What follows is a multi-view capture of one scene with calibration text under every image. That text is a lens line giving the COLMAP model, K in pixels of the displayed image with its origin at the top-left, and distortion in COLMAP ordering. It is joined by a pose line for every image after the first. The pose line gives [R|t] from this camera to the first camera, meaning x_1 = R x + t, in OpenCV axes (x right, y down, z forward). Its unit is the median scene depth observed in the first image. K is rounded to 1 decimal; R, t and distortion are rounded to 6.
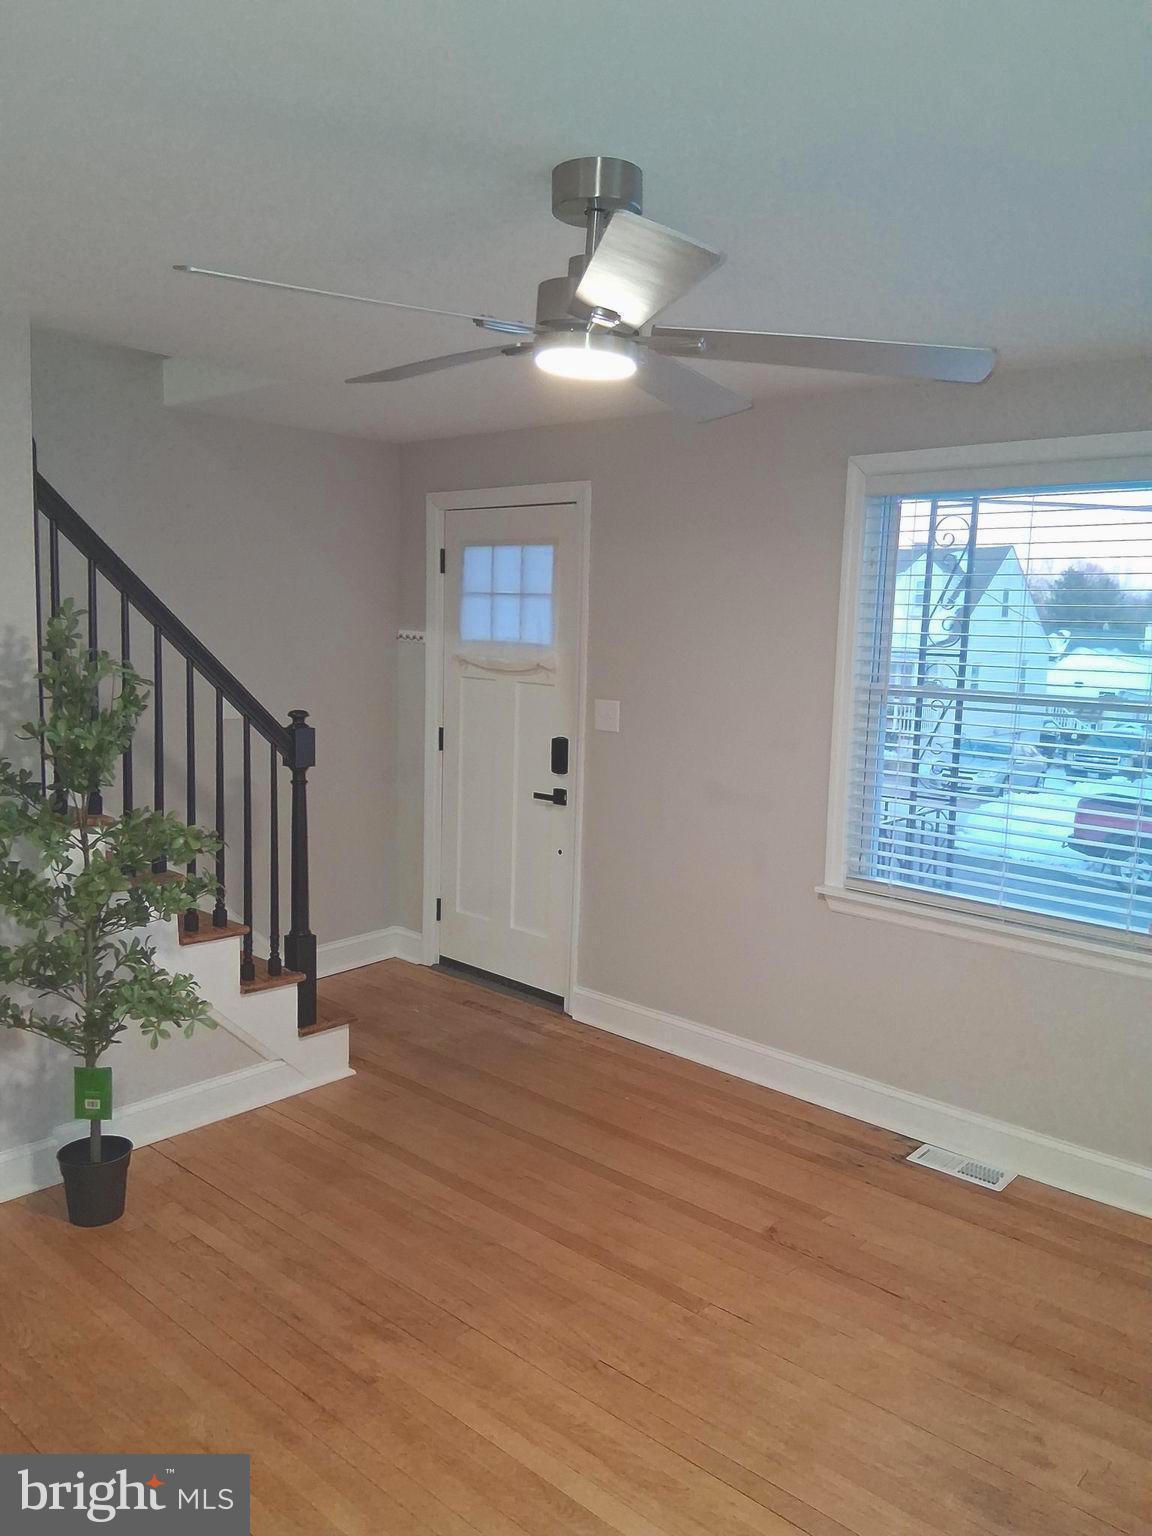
lens RADIAL K [[1160.6, 0, 576.0], [0, 1160.6, 768.0], [0, 0, 1]] dist [0.135171, -0.219121]
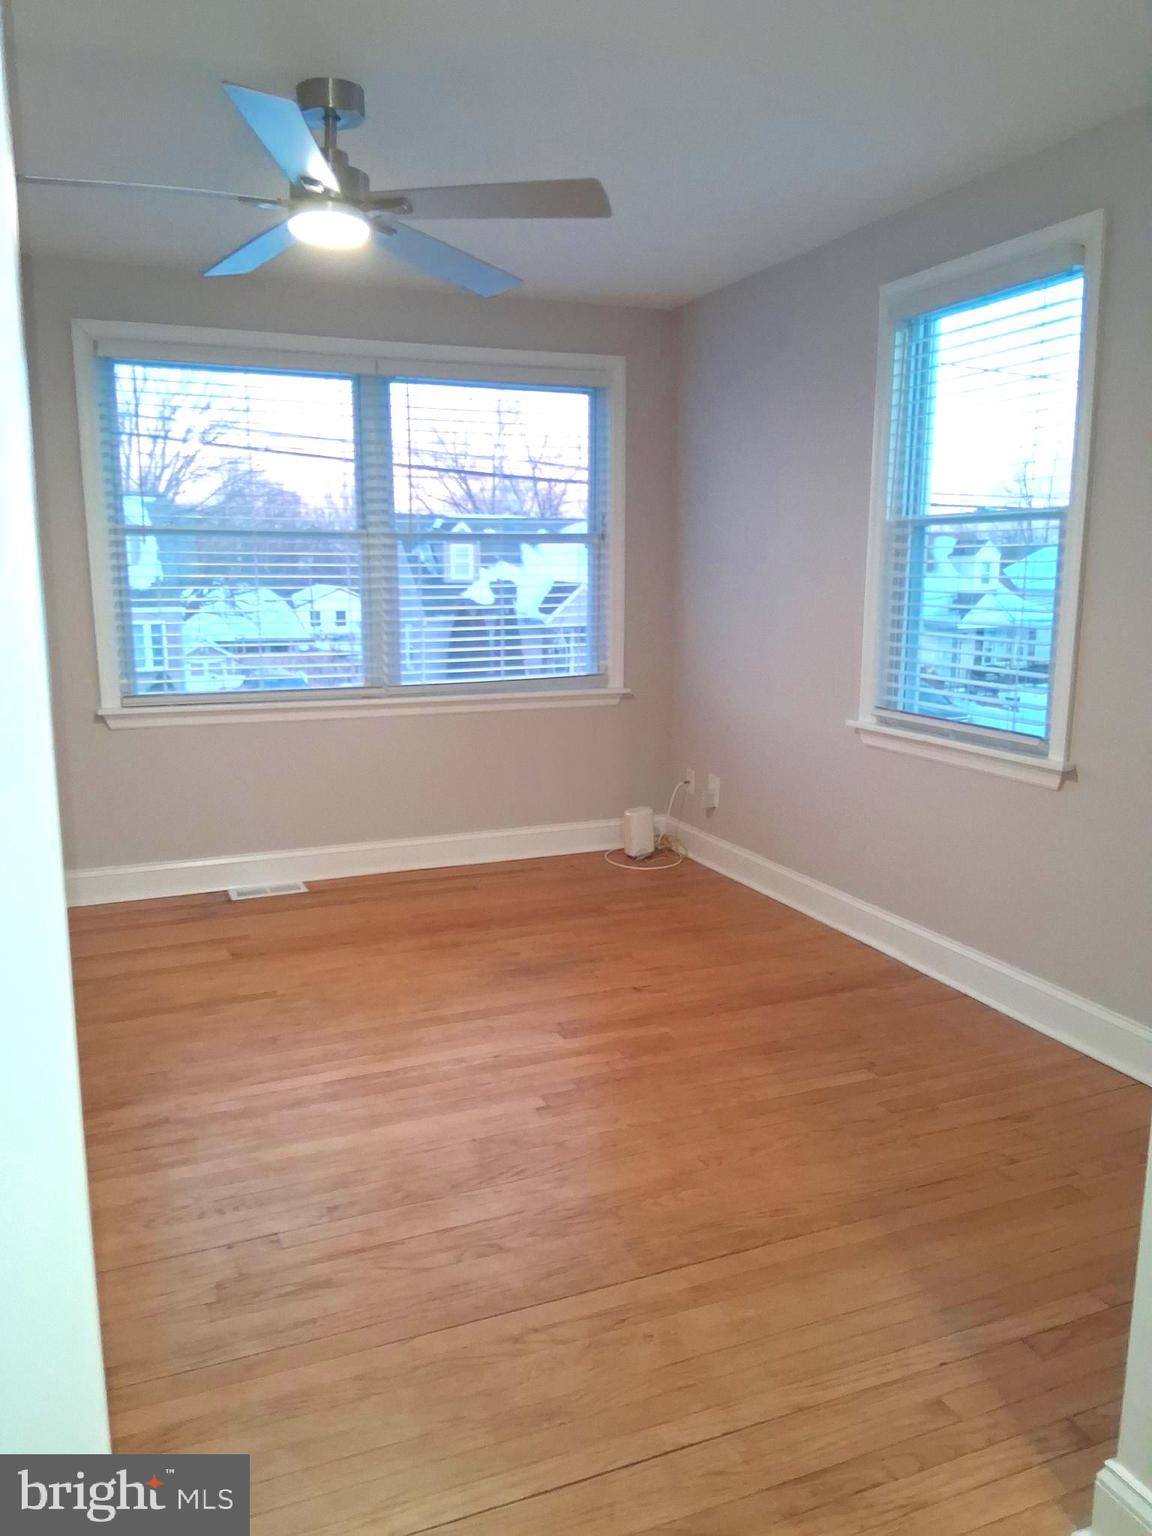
lens RADIAL K [[1160.6, 0, 576.0], [0, 1160.6, 768.0], [0, 0, 1]] dist [0.135171, -0.219121]
pose [[0.420854, -0.184708, 0.888124, -0.610579], [0.130967, 0.981165, 0.141996, 0.054868], [-0.897624, 0.056555, 0.437118, 0.093991]]
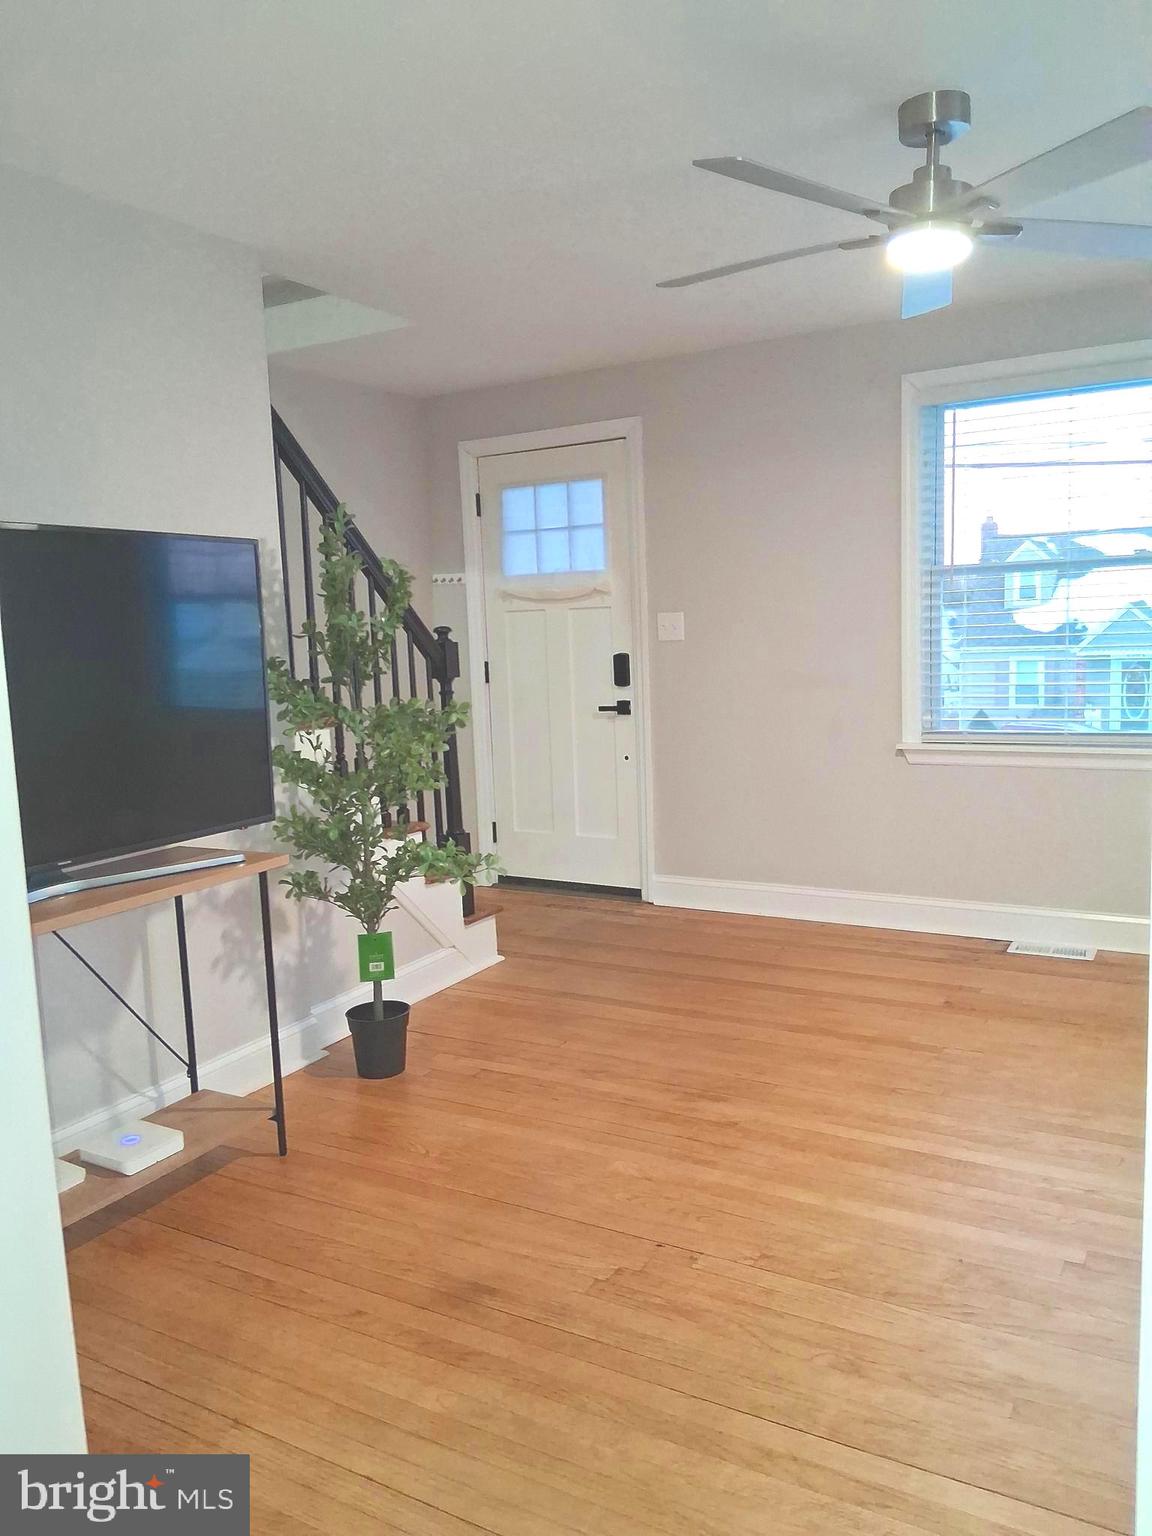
lens RADIAL K [[1160.6, 0, 576.0], [0, 1160.6, 768.0], [0, 0, 1]] dist [0.135171, -0.219121]
pose [[0.974623, -0.091983, 0.204081, -0.349372], [0.093963, 0.995576, -0.000012, 0.094045], [-0.203177, 0.019188, 0.978954, -0.089438]]
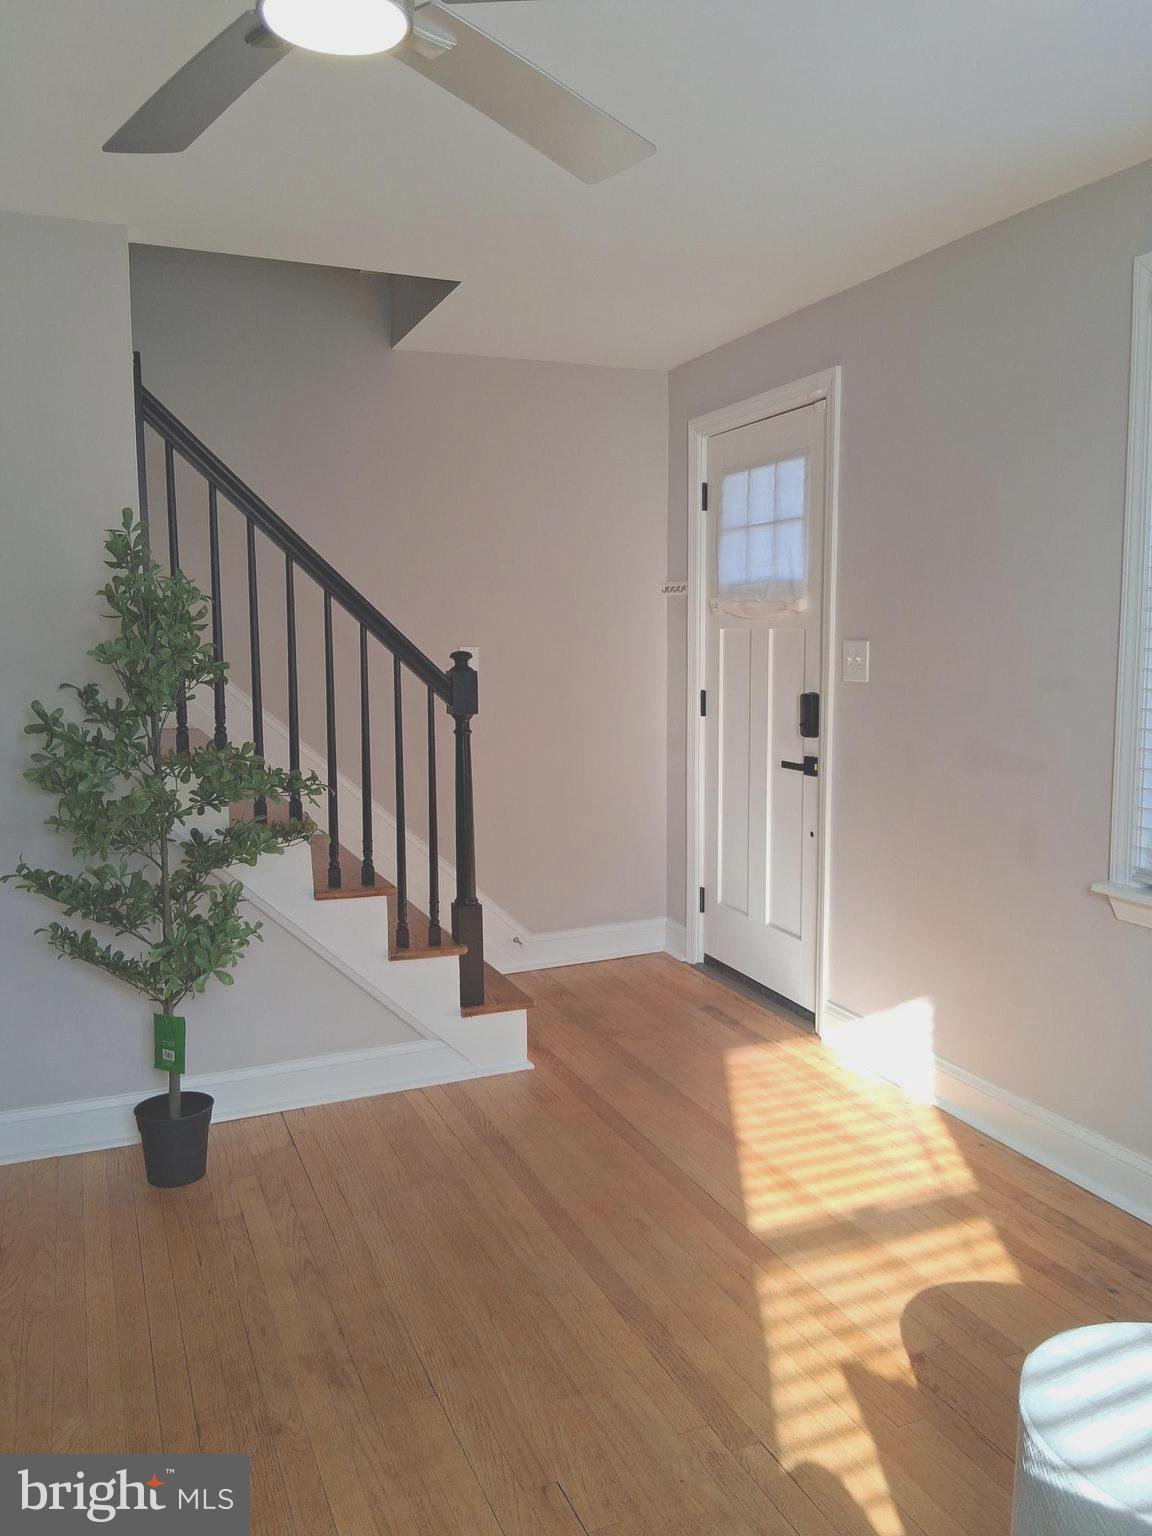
lens RADIAL K [[1160.6, 0, 576.0], [0, 1160.6, 768.0], [0, 0, 1]] dist [0.135171, -0.219121]
pose [[0.905836, 0.015811, -0.423333, 0.220920], [-0.024222, 0.999602, -0.014495, 0.050878], [0.422935, 0.023384, 0.905858, 0.229878]]
